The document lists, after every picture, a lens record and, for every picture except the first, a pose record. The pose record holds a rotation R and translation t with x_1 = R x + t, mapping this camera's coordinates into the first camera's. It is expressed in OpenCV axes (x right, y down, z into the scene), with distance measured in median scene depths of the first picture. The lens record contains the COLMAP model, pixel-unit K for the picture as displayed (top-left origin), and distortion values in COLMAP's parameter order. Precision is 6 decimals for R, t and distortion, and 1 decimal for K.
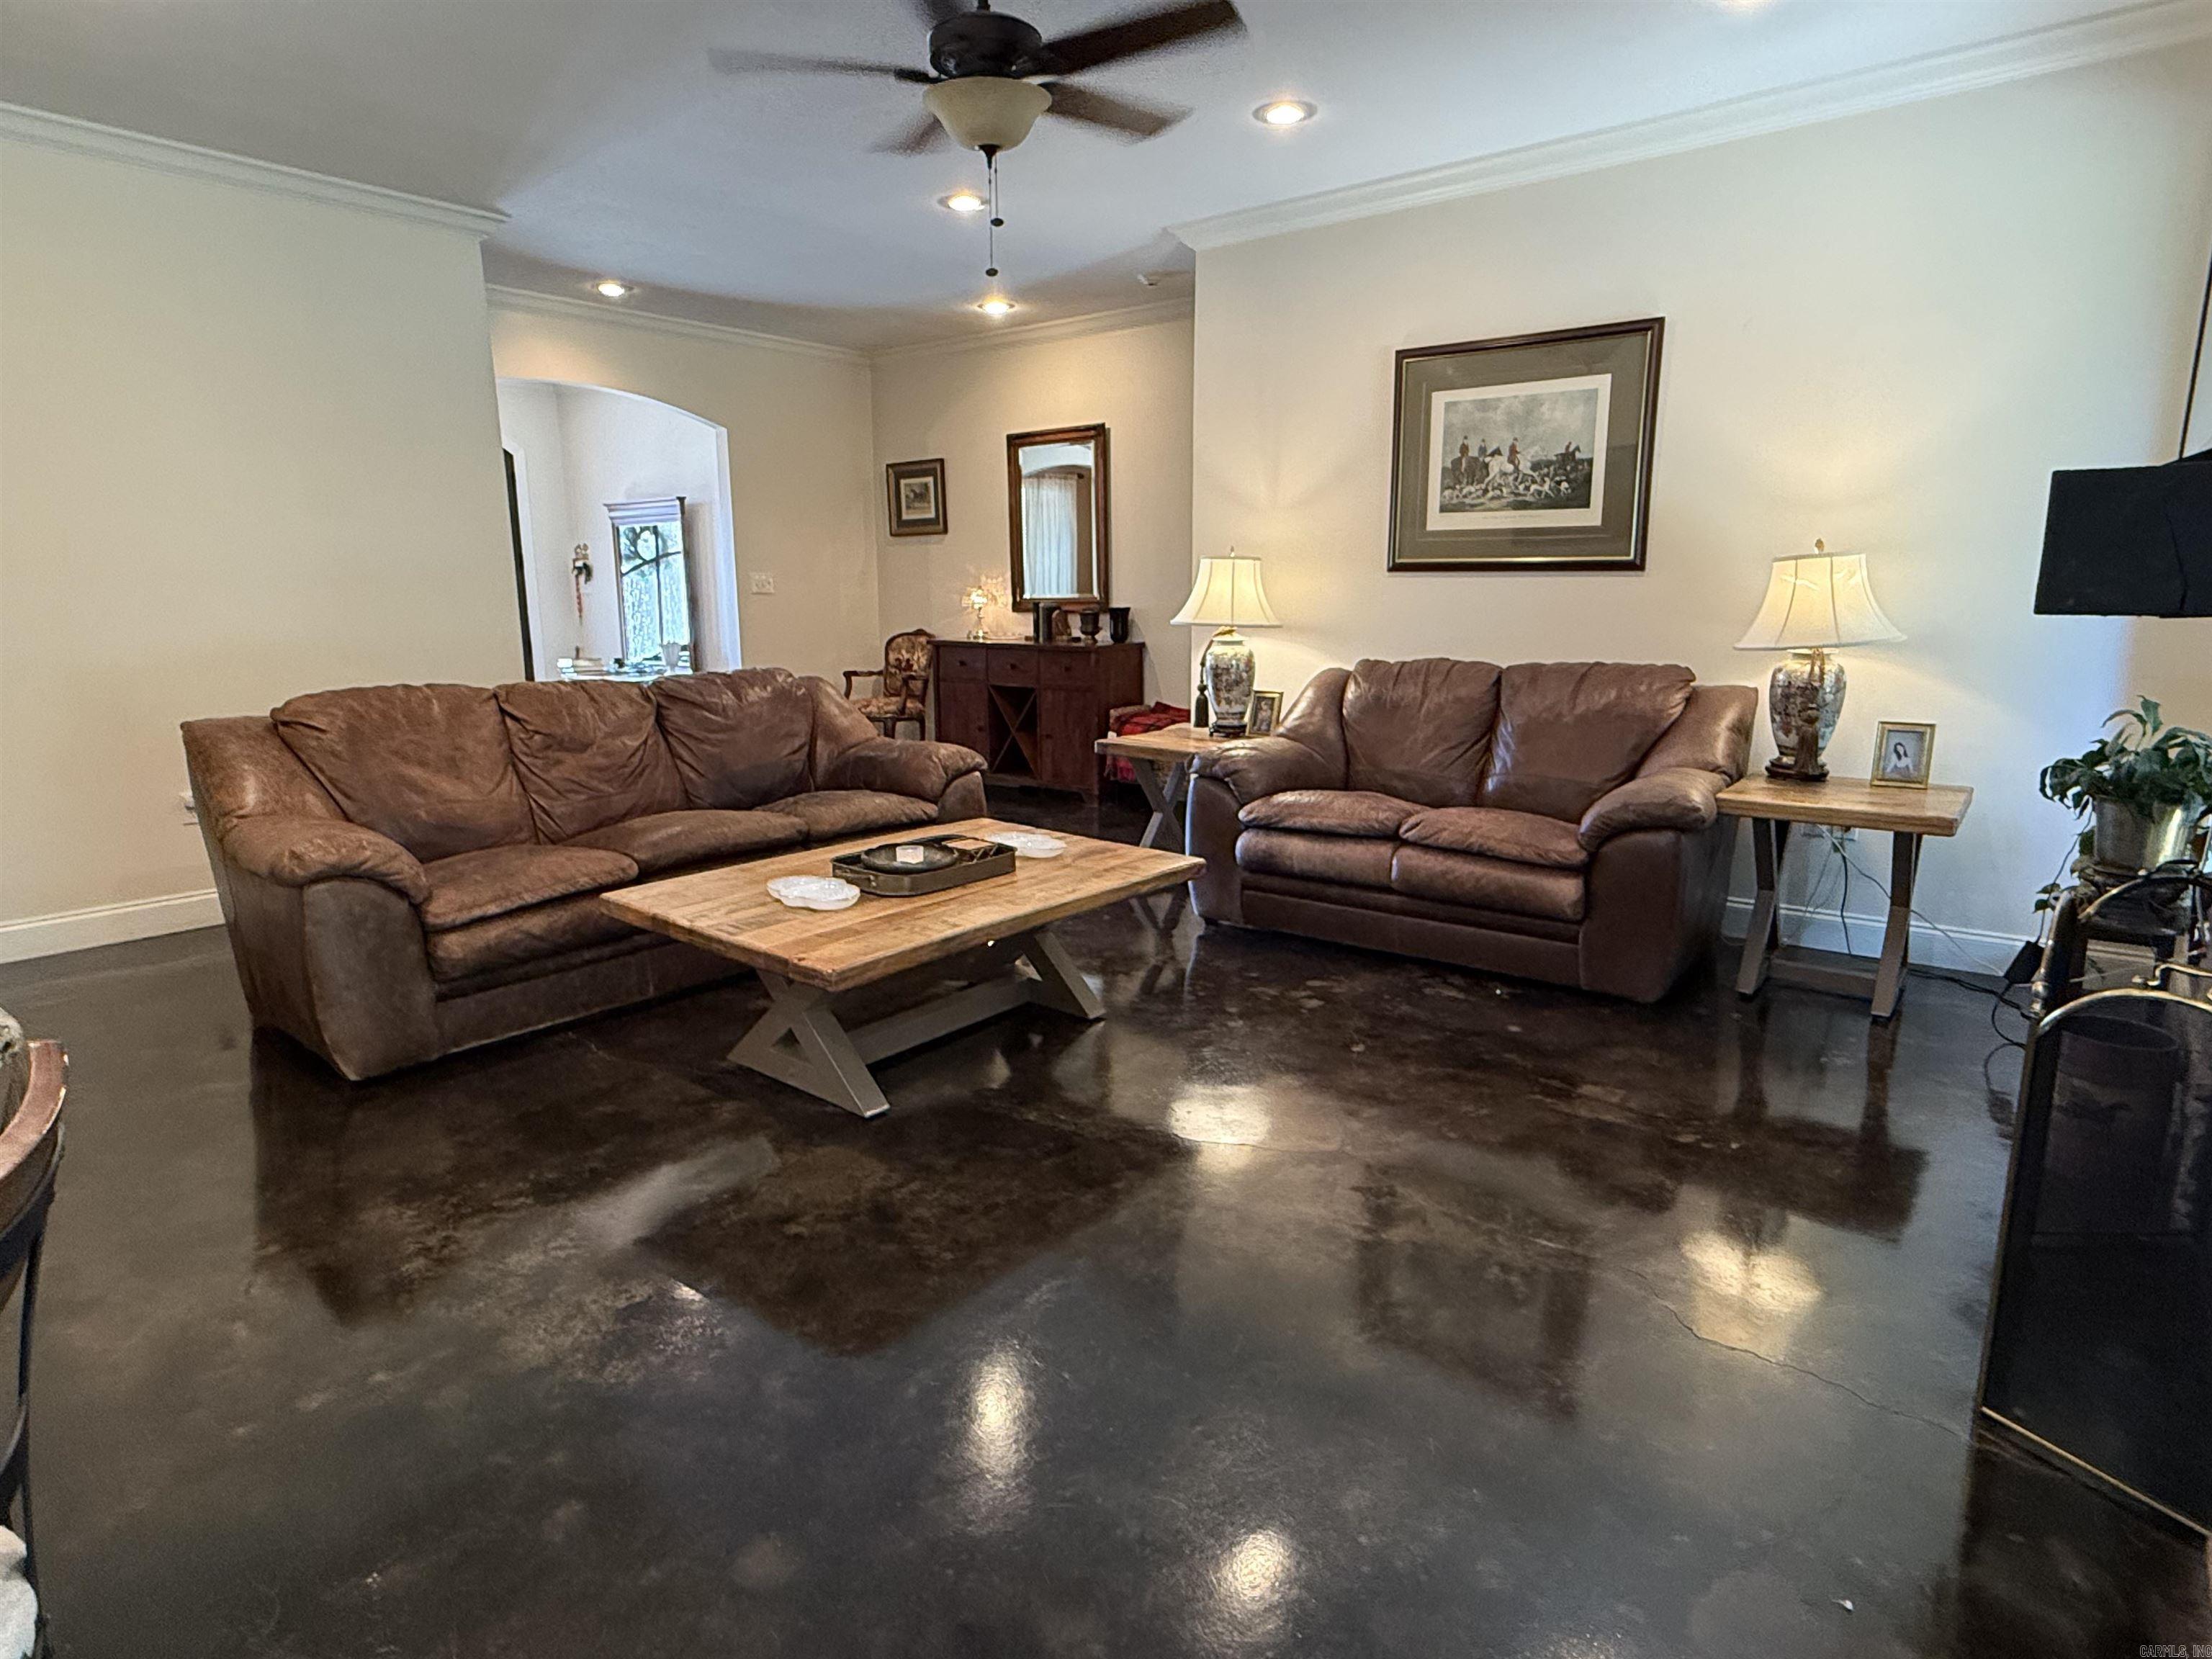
lens RADIAL K [[1231.4, 0, 1105.3], [0, 1231.4, 831.3], [0, 0, 1]] dist [0.002157, -0.000042]
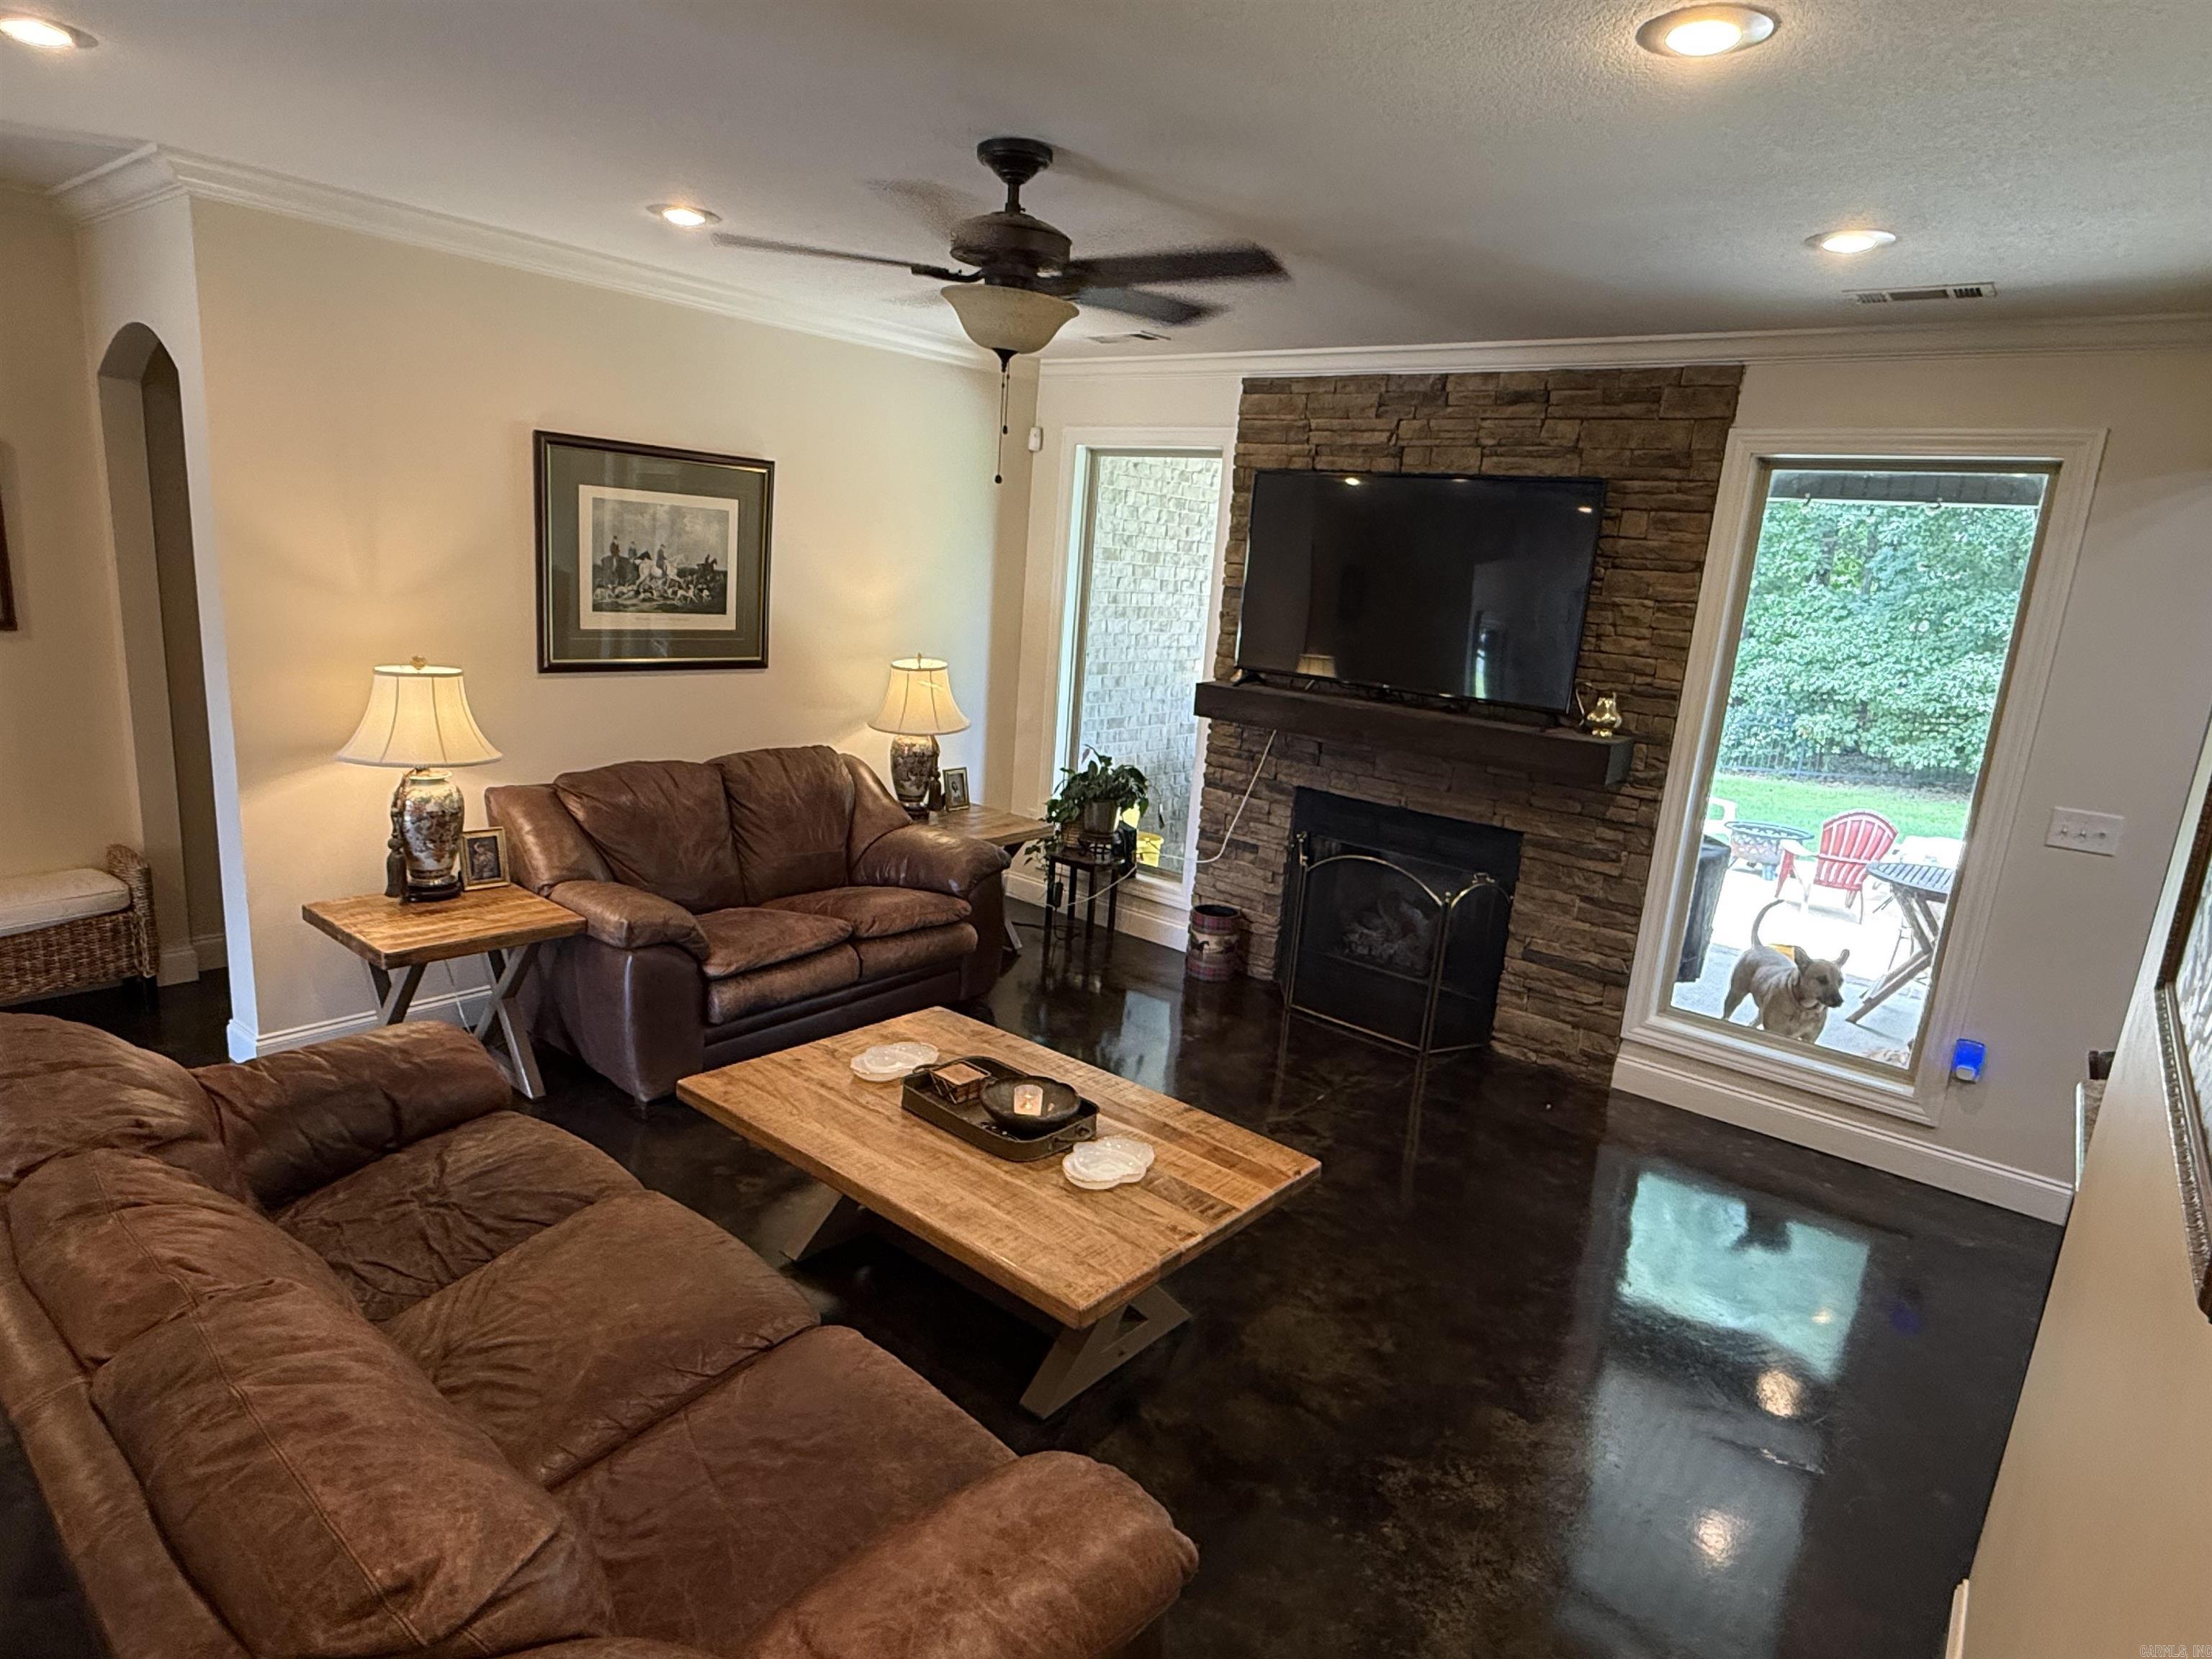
lens RADIAL K [[1231.4, 0, 1105.3], [0, 1231.4, 831.3], [0, 0, 1]] dist [0.002157, -0.000042]
pose [[0.003139, -0.218803, 0.975764, -0.725203], [0.118929, 0.968925, 0.216886, -0.264989], [-0.992898, 0.115366, 0.029064, 0.626373]]
